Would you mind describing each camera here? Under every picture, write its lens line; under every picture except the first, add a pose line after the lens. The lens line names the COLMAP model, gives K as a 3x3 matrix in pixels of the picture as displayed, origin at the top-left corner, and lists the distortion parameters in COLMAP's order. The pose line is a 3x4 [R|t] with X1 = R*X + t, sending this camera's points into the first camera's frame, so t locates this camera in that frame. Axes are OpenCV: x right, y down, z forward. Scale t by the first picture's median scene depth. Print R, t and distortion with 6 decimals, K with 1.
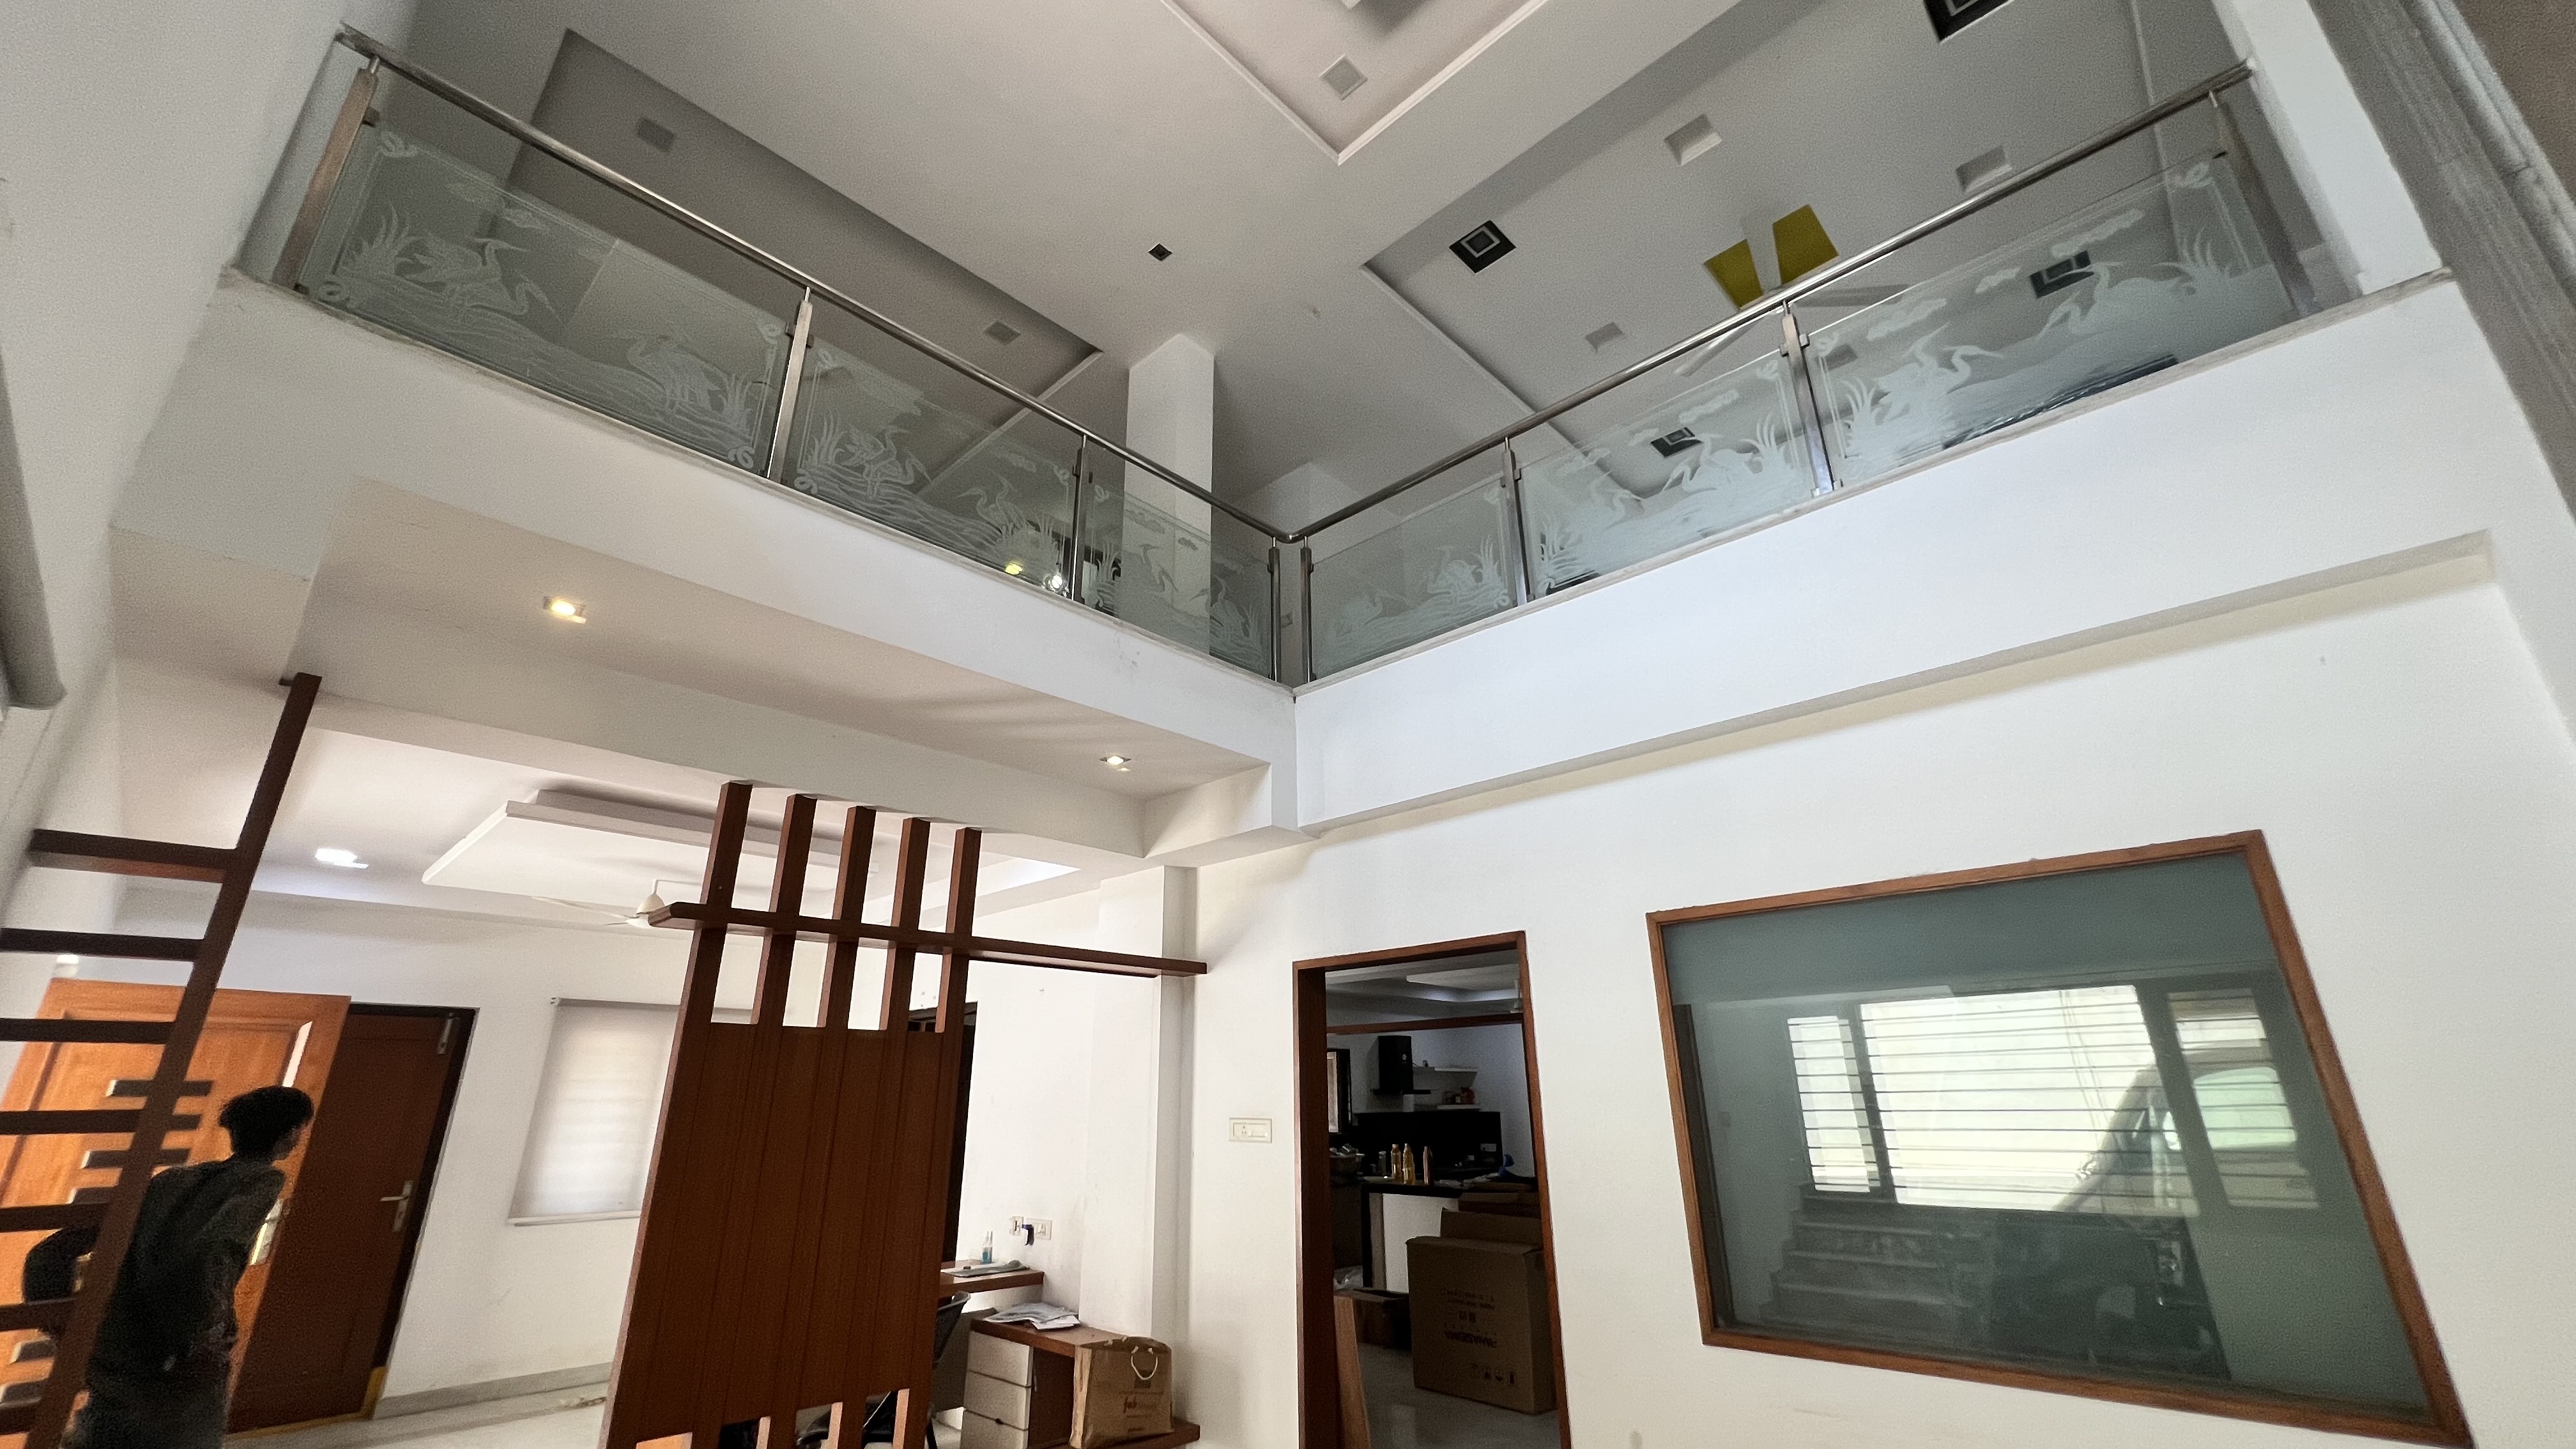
lens RADIAL K [[1027.3, 0, 1283.2], [0, 1027.3, 722.0], [0, 0, 1]] dist [-0.004328, 0.000867]
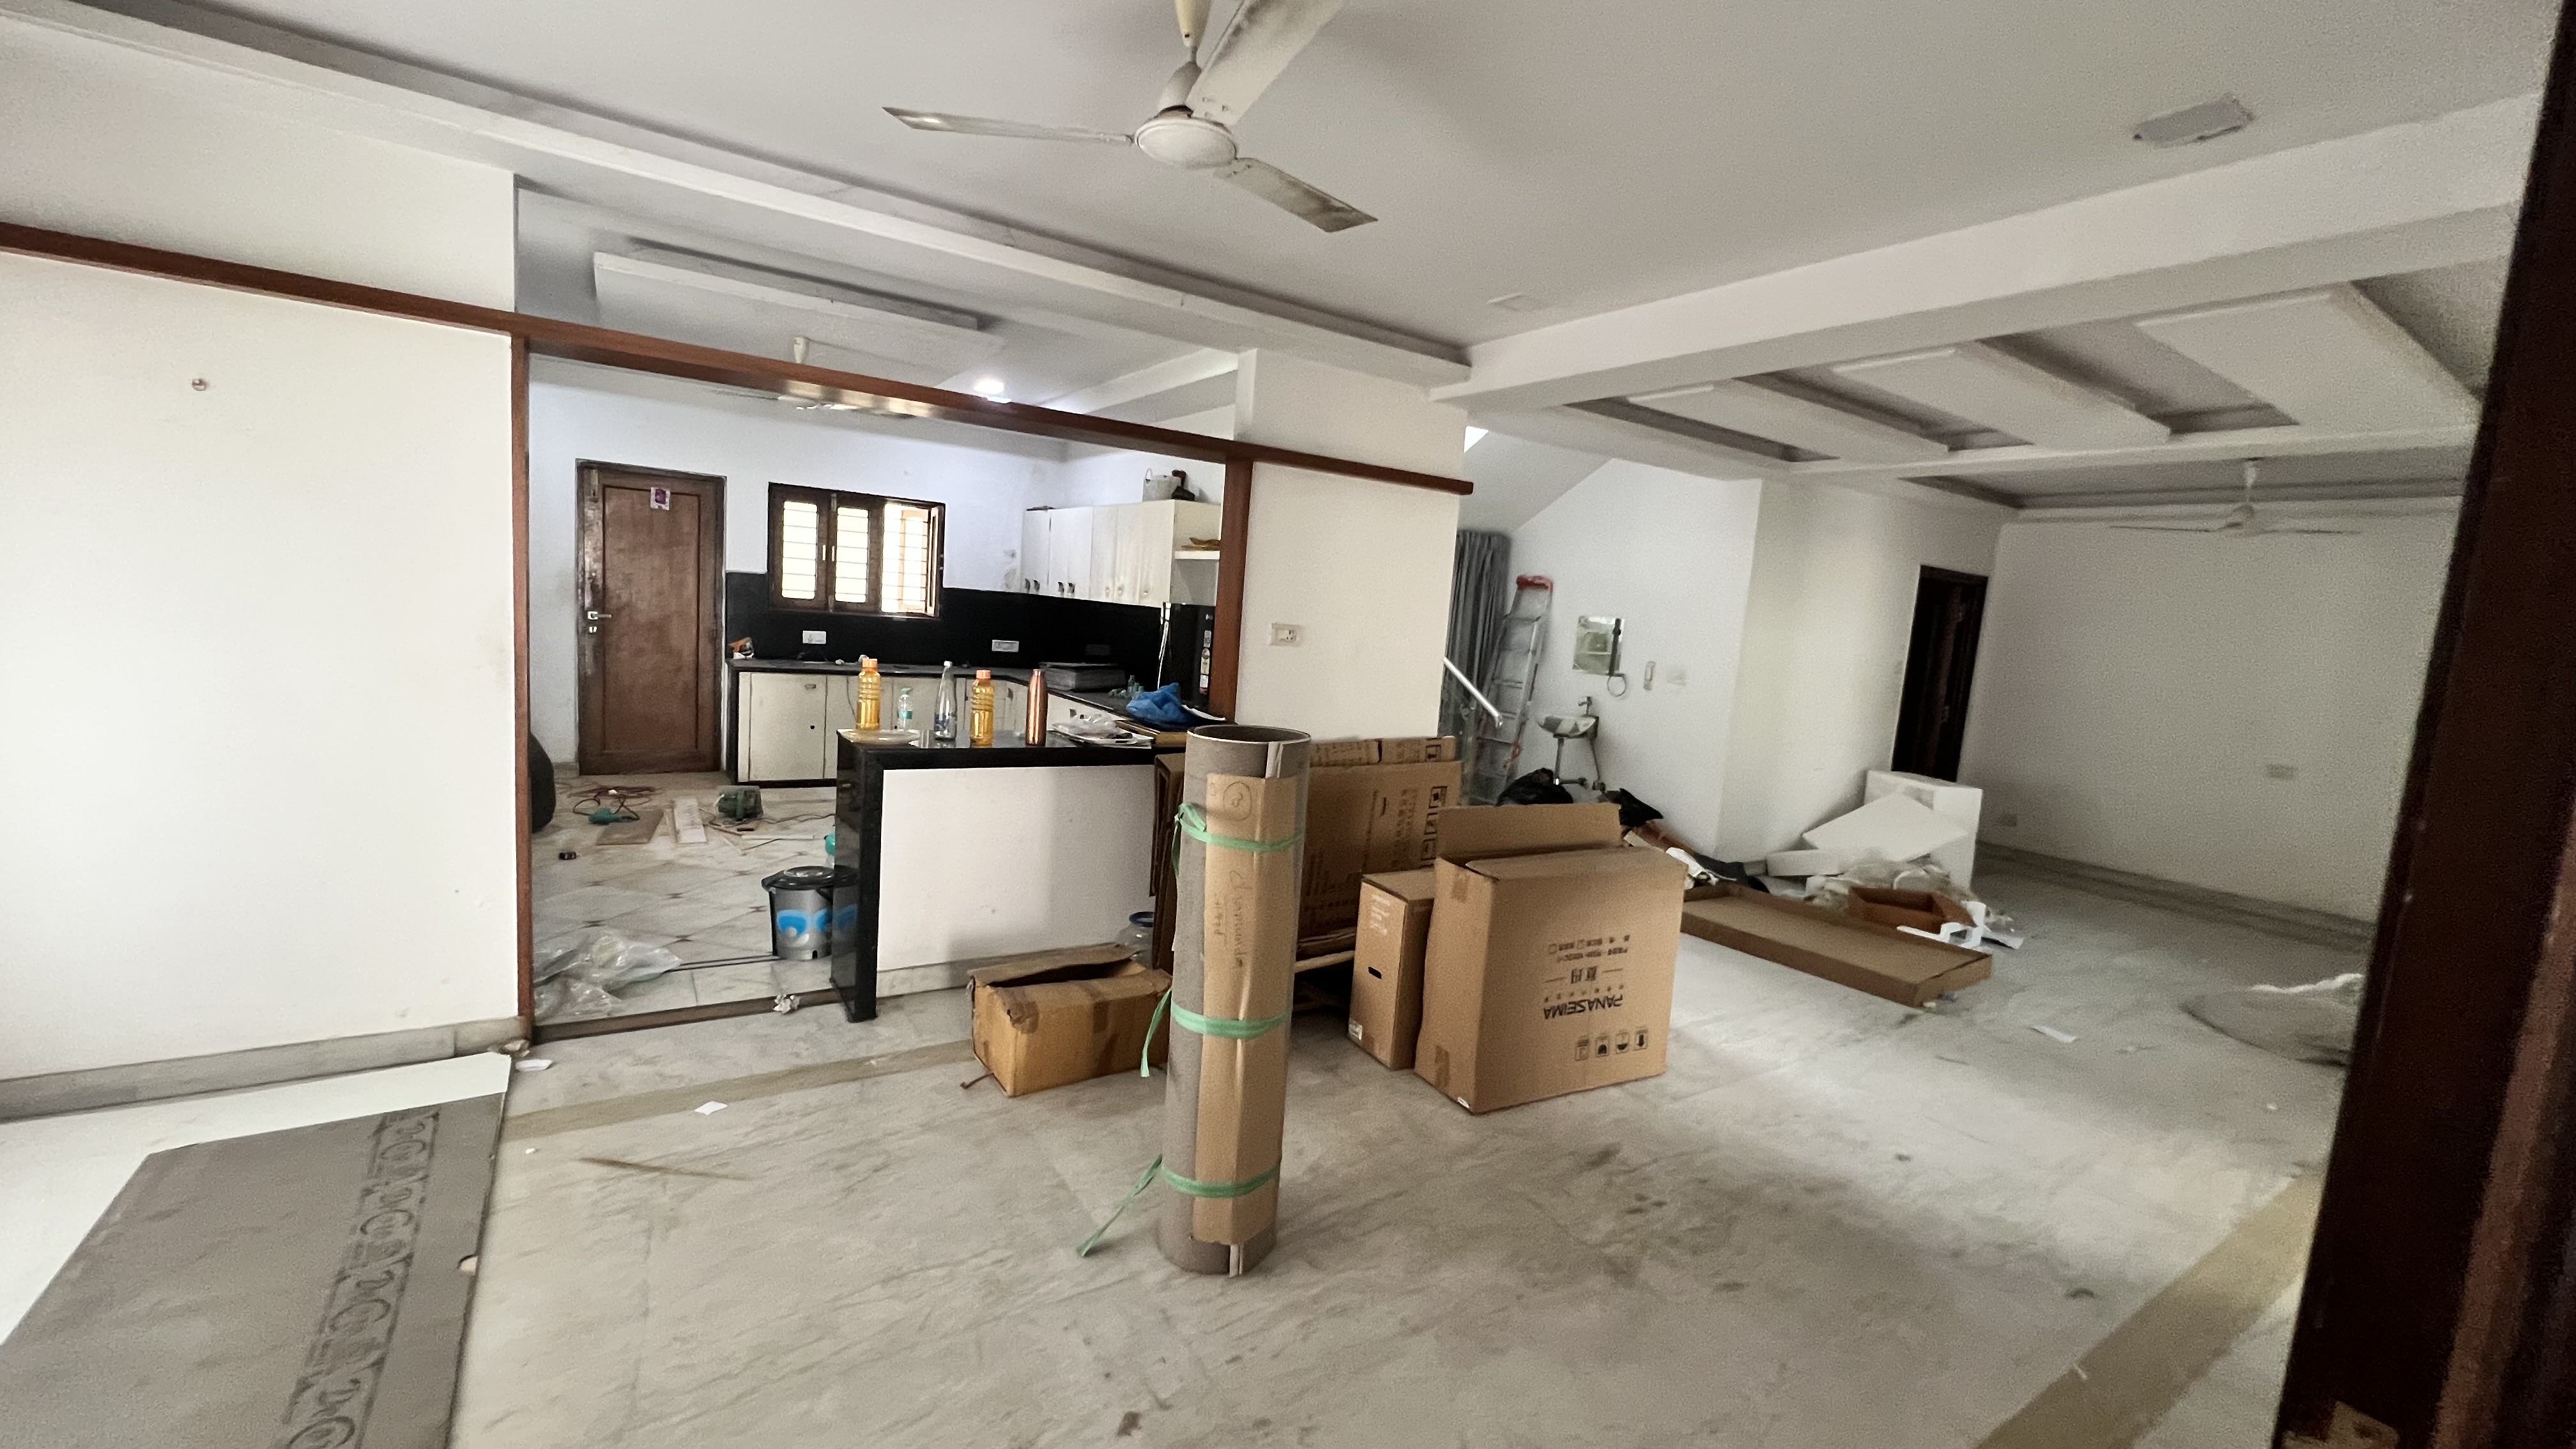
lens RADIAL K [[1027.3, 0, 1283.2], [0, 1027.3, 722.0], [0, 0, 1]] dist [-0.004328, 0.000867]
pose [[0.225350, -0.084589, 0.970599, -0.518144], [-0.410913, 0.895031, 0.173407, 0.541418], [-0.883384, -0.437909, 0.166937, 1.428988]]
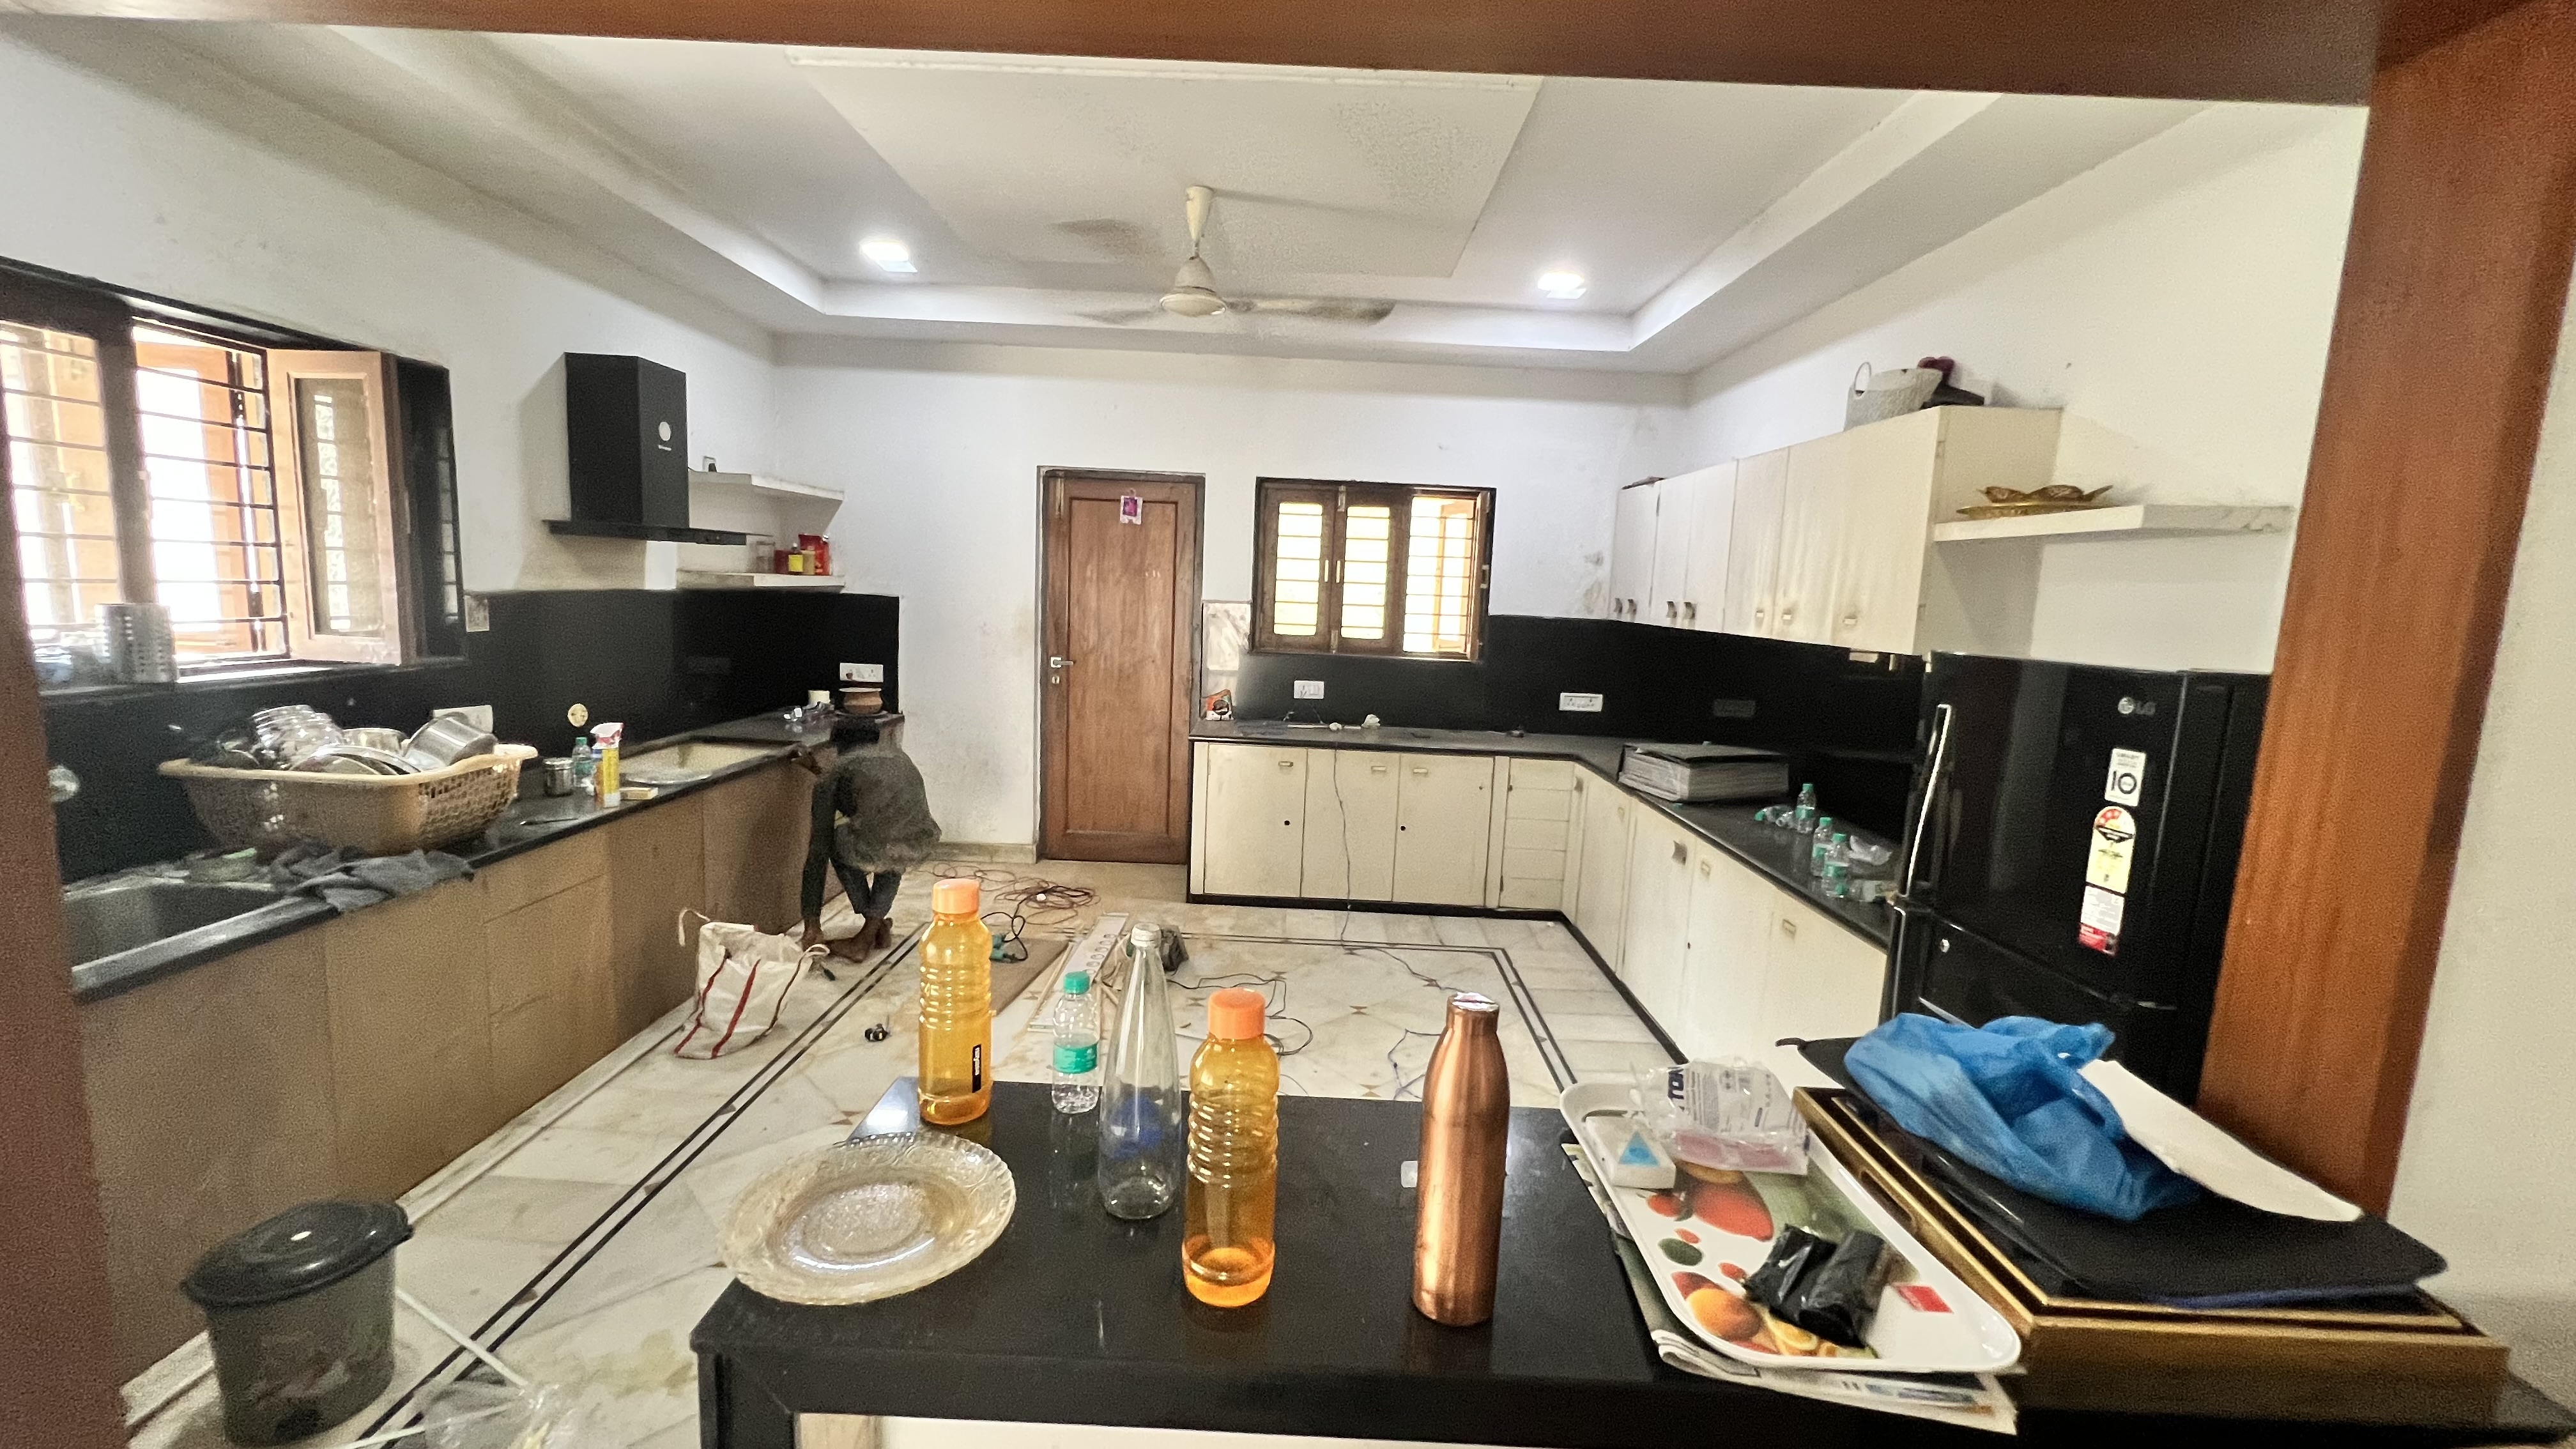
lens RADIAL K [[1027.3, 0, 1283.2], [0, 1027.3, 722.0], [0, 0, 1]] dist [-0.004328, 0.000867]
pose [[0.729098, -0.050404, 0.682551, 0.095262], [-0.283200, 0.885683, 0.367917, 0.622893], [-0.623068, -0.461546, 0.631475, 1.686189]]
